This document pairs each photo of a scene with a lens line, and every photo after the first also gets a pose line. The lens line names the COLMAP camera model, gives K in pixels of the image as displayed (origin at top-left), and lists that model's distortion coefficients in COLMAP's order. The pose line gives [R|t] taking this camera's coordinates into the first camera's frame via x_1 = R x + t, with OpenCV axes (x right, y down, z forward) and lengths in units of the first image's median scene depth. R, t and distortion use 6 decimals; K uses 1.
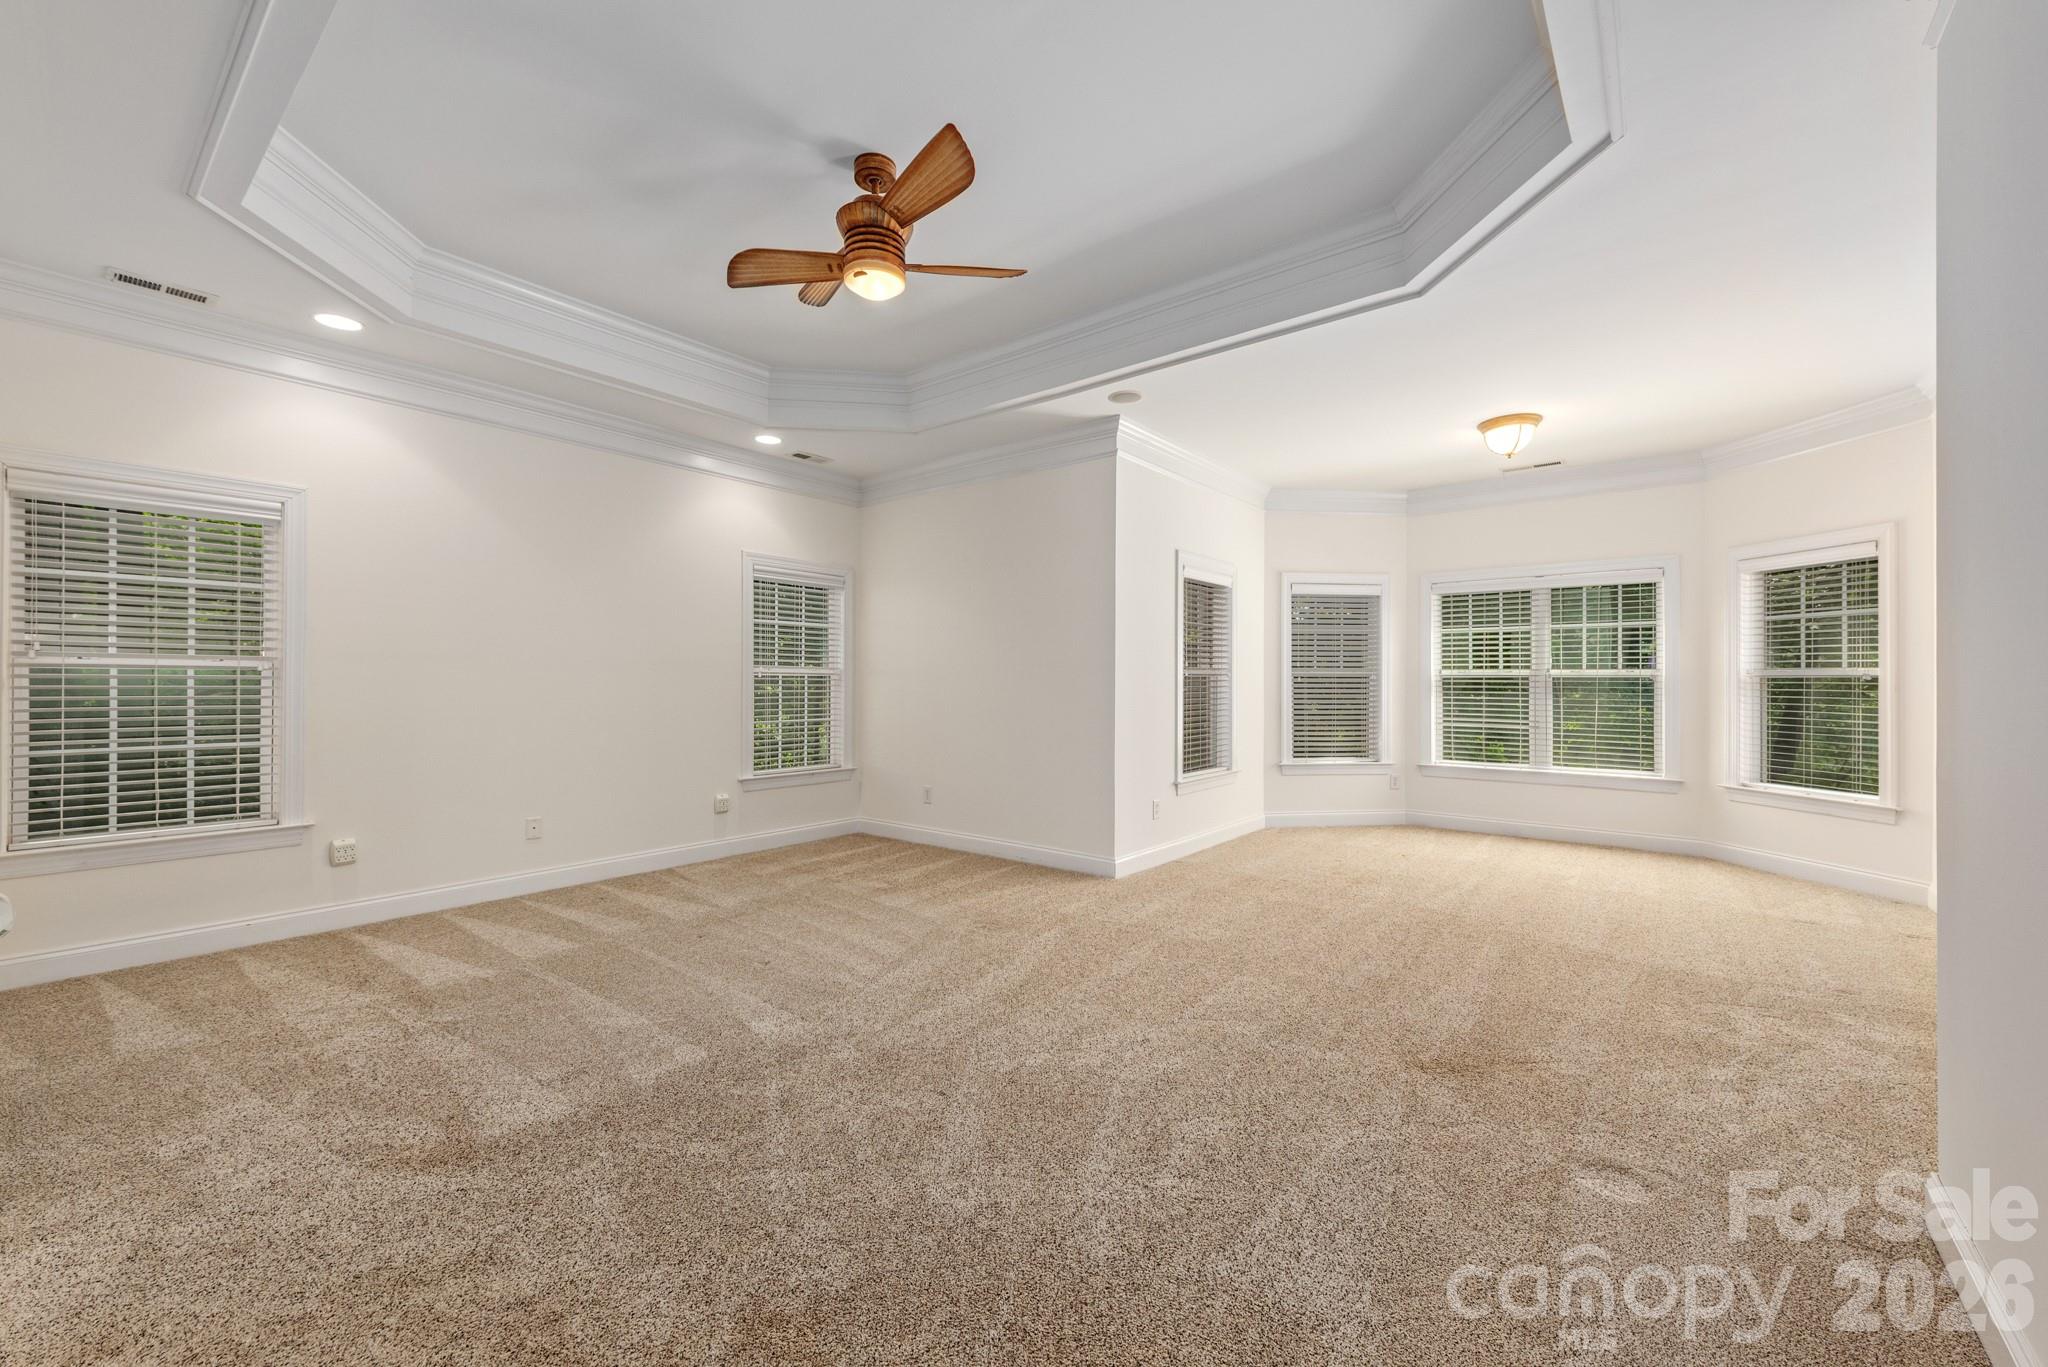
lens RADIAL K [[795.7, 0, 1030.1], [0, 795.7, 680.5], [0, 0, 1]] dist [0.006532, -0.000194]
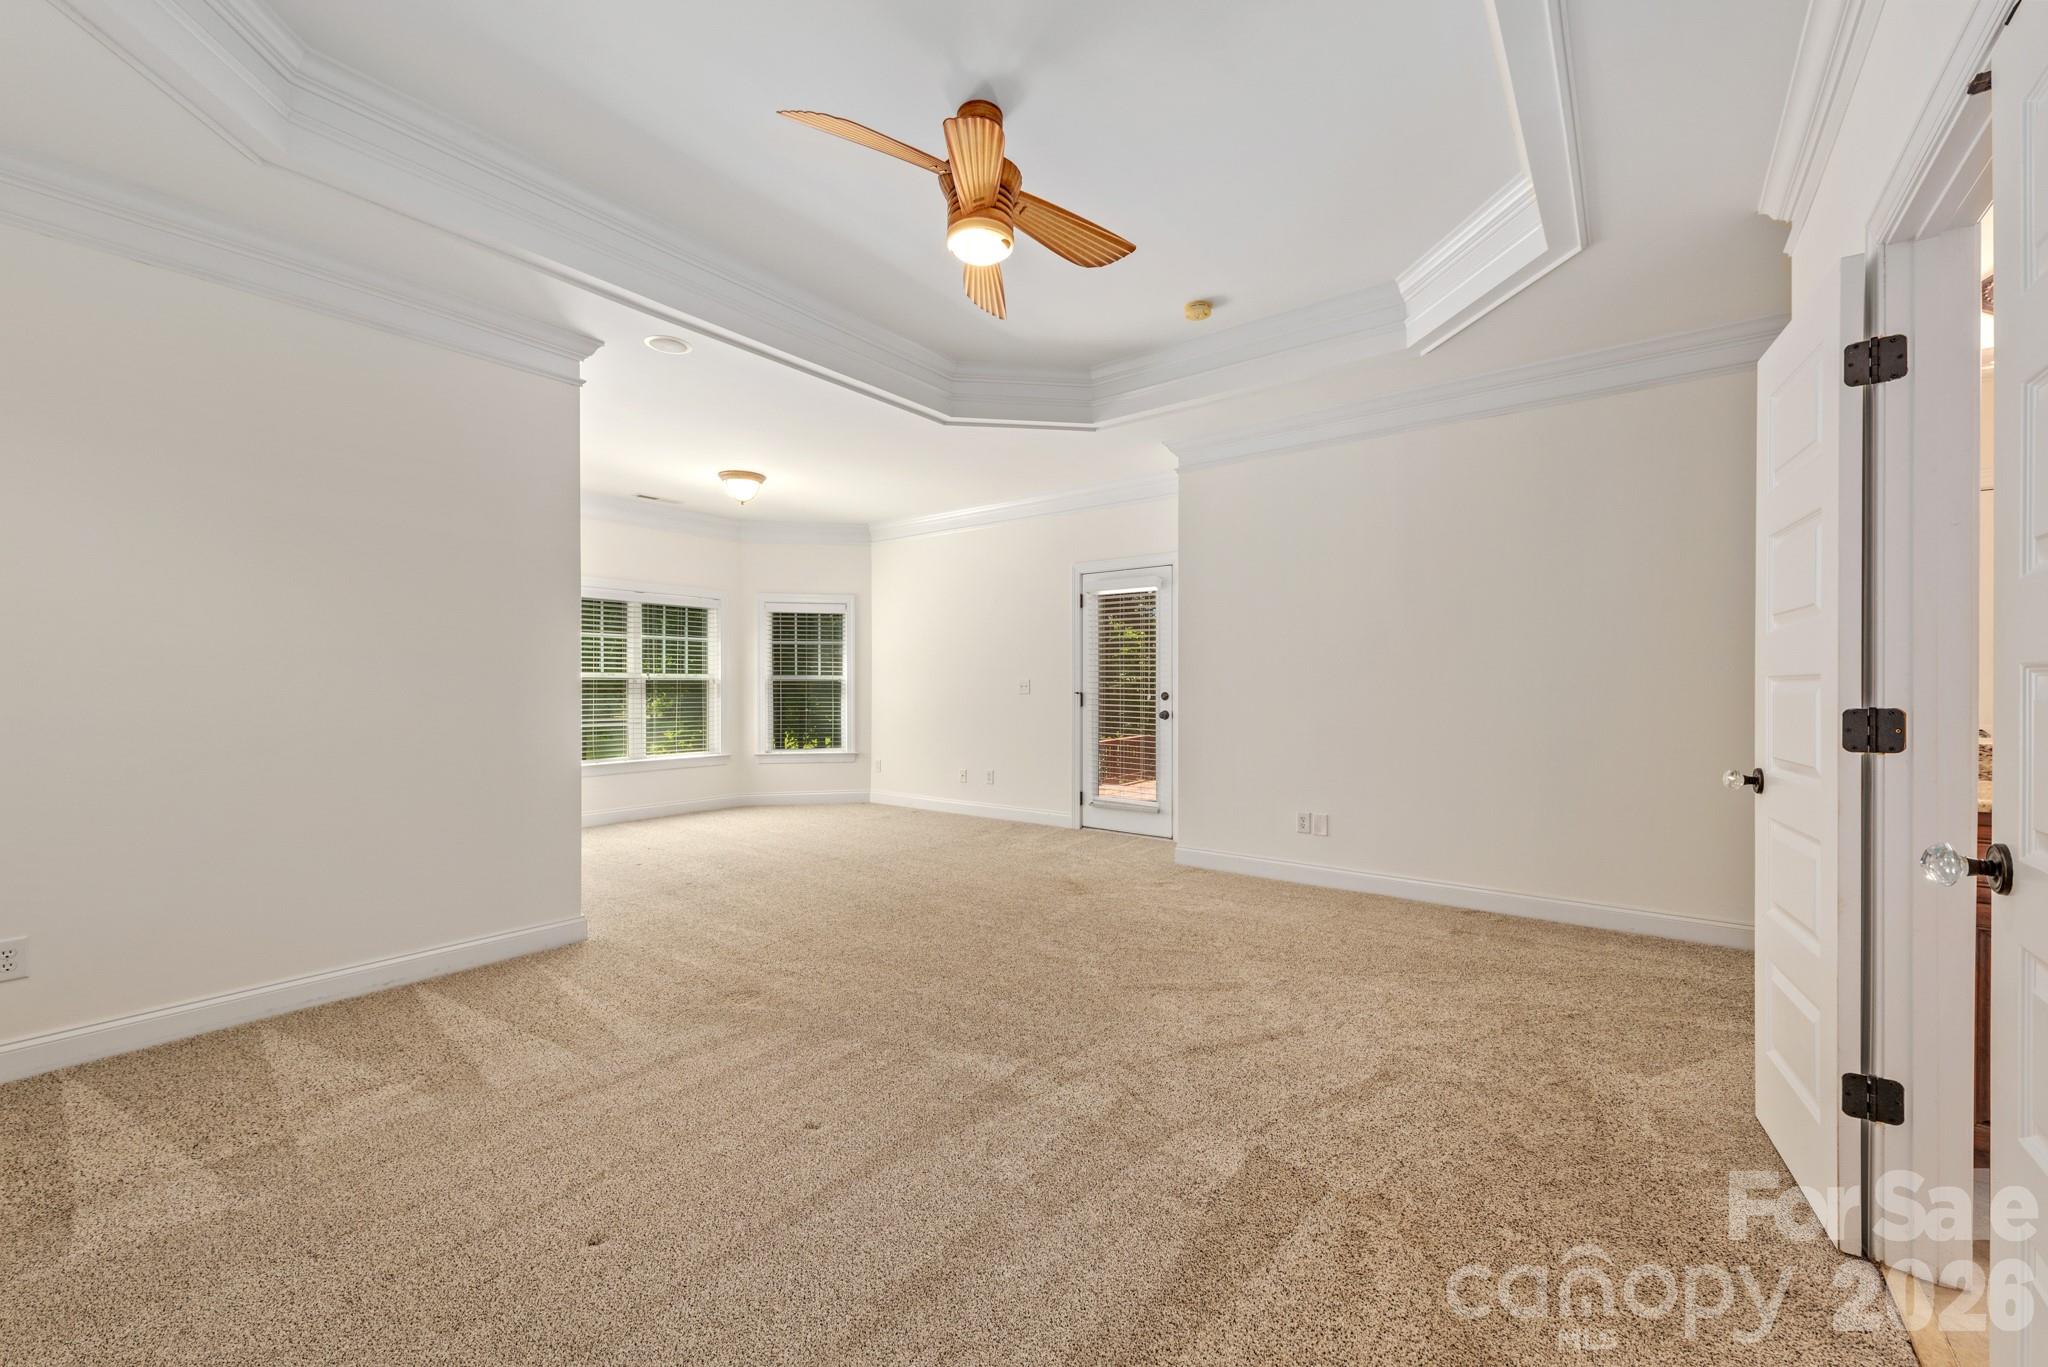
lens RADIAL K [[801.9, 0, 1026.4], [0, 801.9, 682.0], [0, 0, 1]] dist [0.010582, -0.000905]
pose [[-0.022144, 0.001727, 0.999753, -0.621616], [0.000479, 0.999998, -0.001717, 0.001404], [-0.999755, 0.000441, -0.022144, 0.538234]]
